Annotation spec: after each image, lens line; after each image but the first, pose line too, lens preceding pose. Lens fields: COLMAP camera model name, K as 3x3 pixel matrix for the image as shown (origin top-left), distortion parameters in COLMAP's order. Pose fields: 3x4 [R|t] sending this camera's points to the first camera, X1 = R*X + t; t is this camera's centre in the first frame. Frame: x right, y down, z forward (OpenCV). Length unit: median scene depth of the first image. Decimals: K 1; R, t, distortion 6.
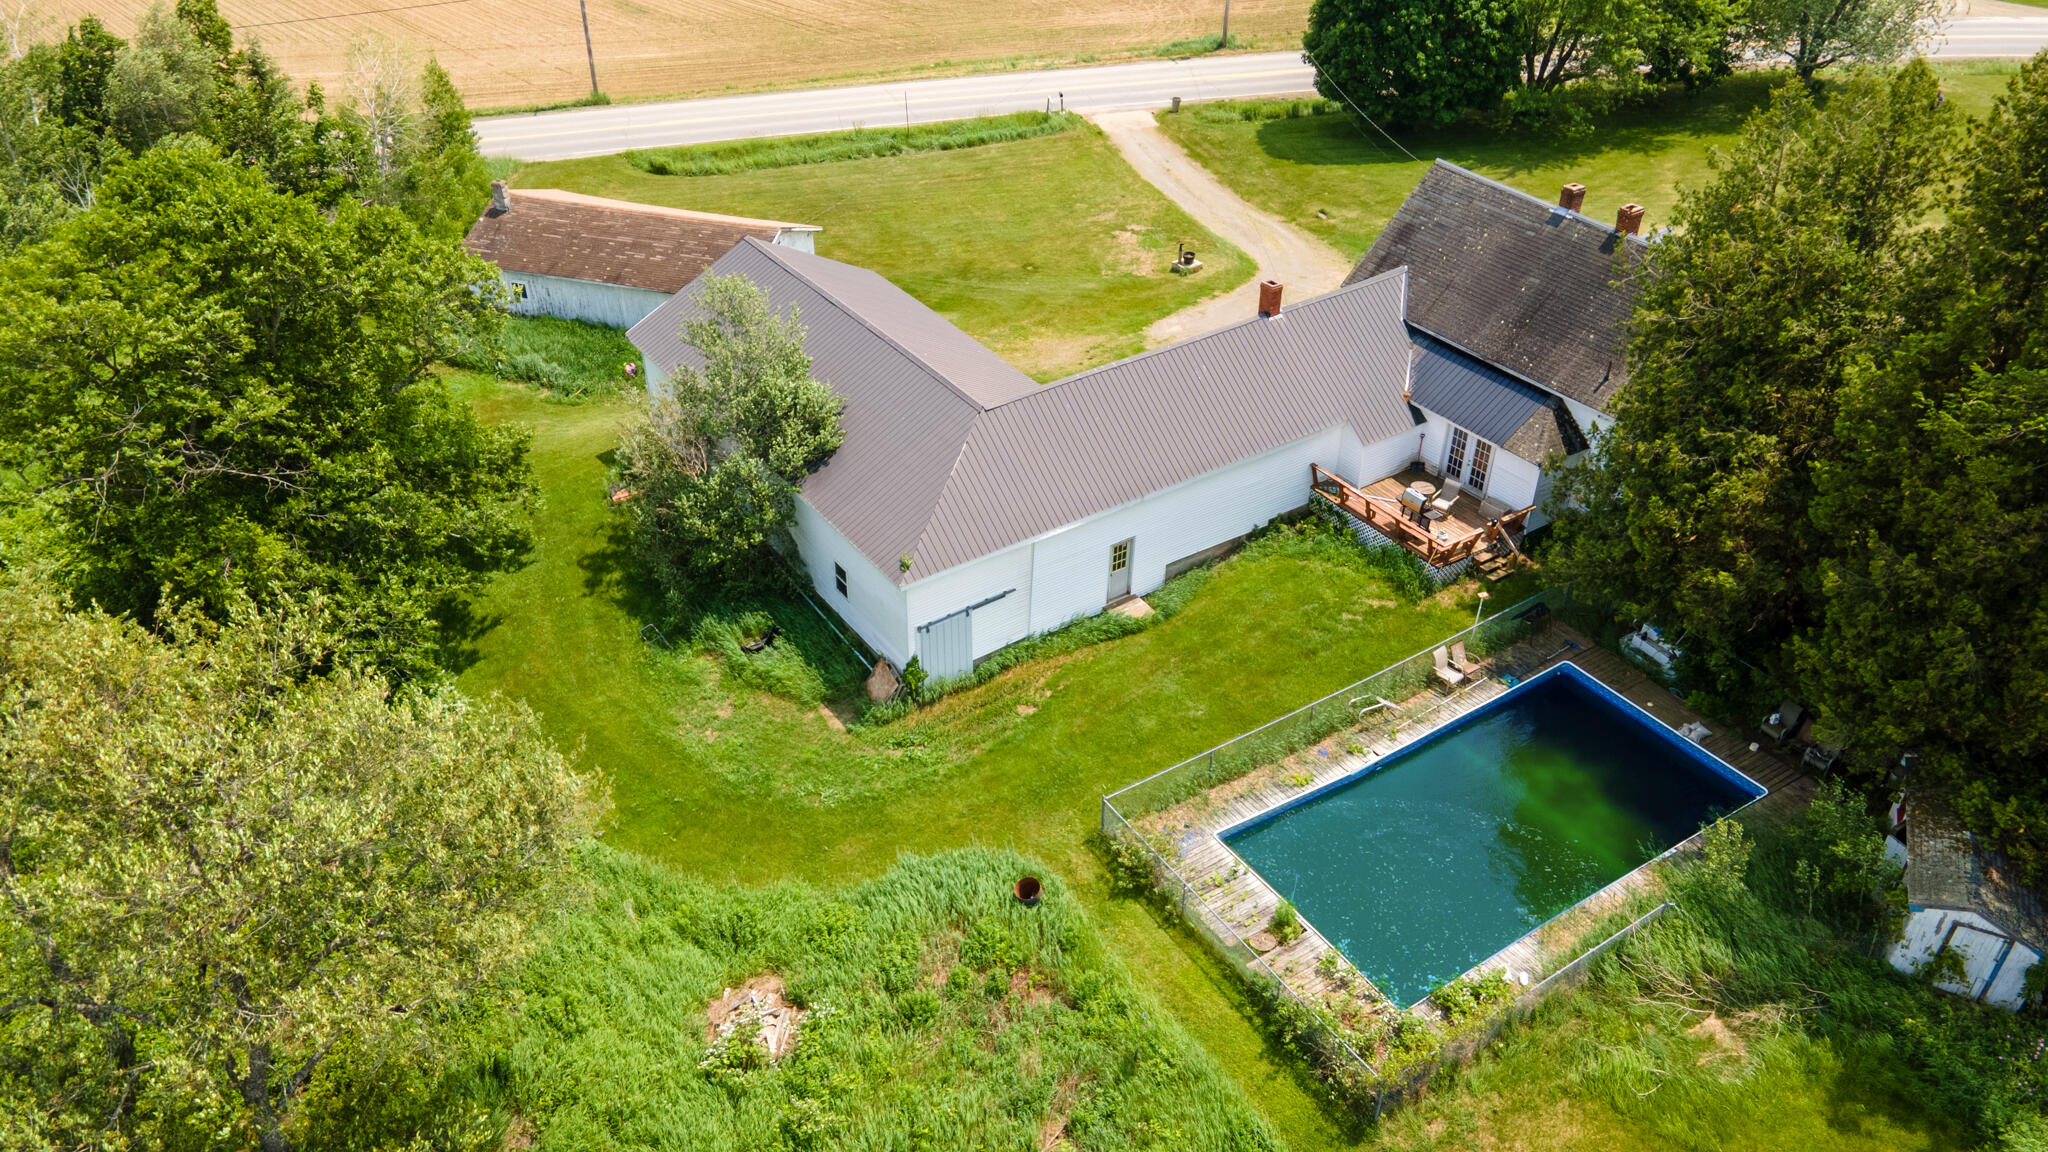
lens RADIAL K [[1510.9, 0, 1034.5], [0, 1510.9, 572.1], [0, 0, 1]] dist [0.027644, 0.036163]
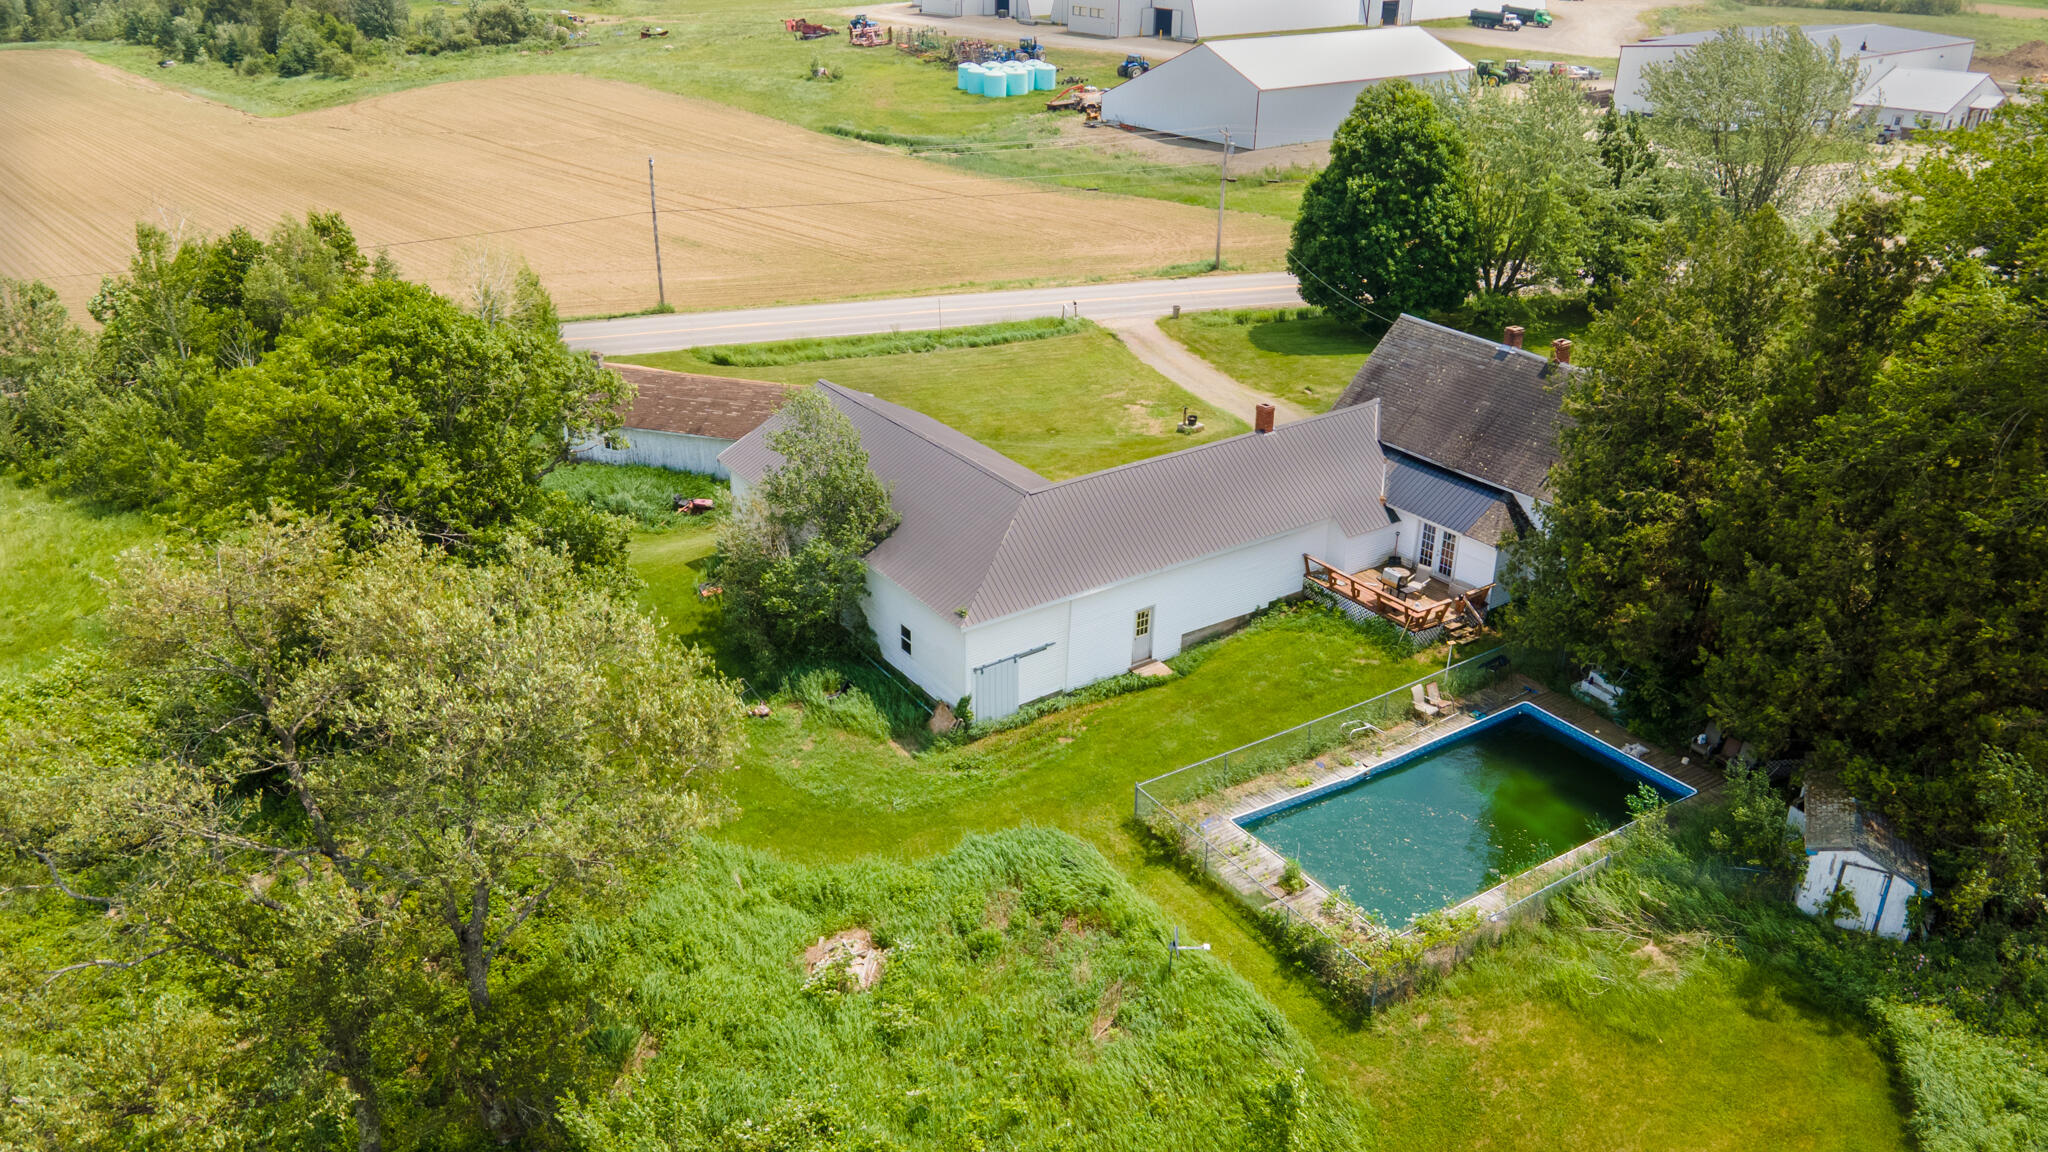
lens RADIAL K [[1521.5, 0, 1032.5], [0, 1521.5, 580.7], [0, 0, 1]] dist [0.047014, -0.006231]
pose [[0.999998, 0.000386, 0.001809, -0.032941], [-0.000078, 0.985954, -0.167015, 0.162919], [-0.001848, 0.167015, 0.985953, -0.180428]]
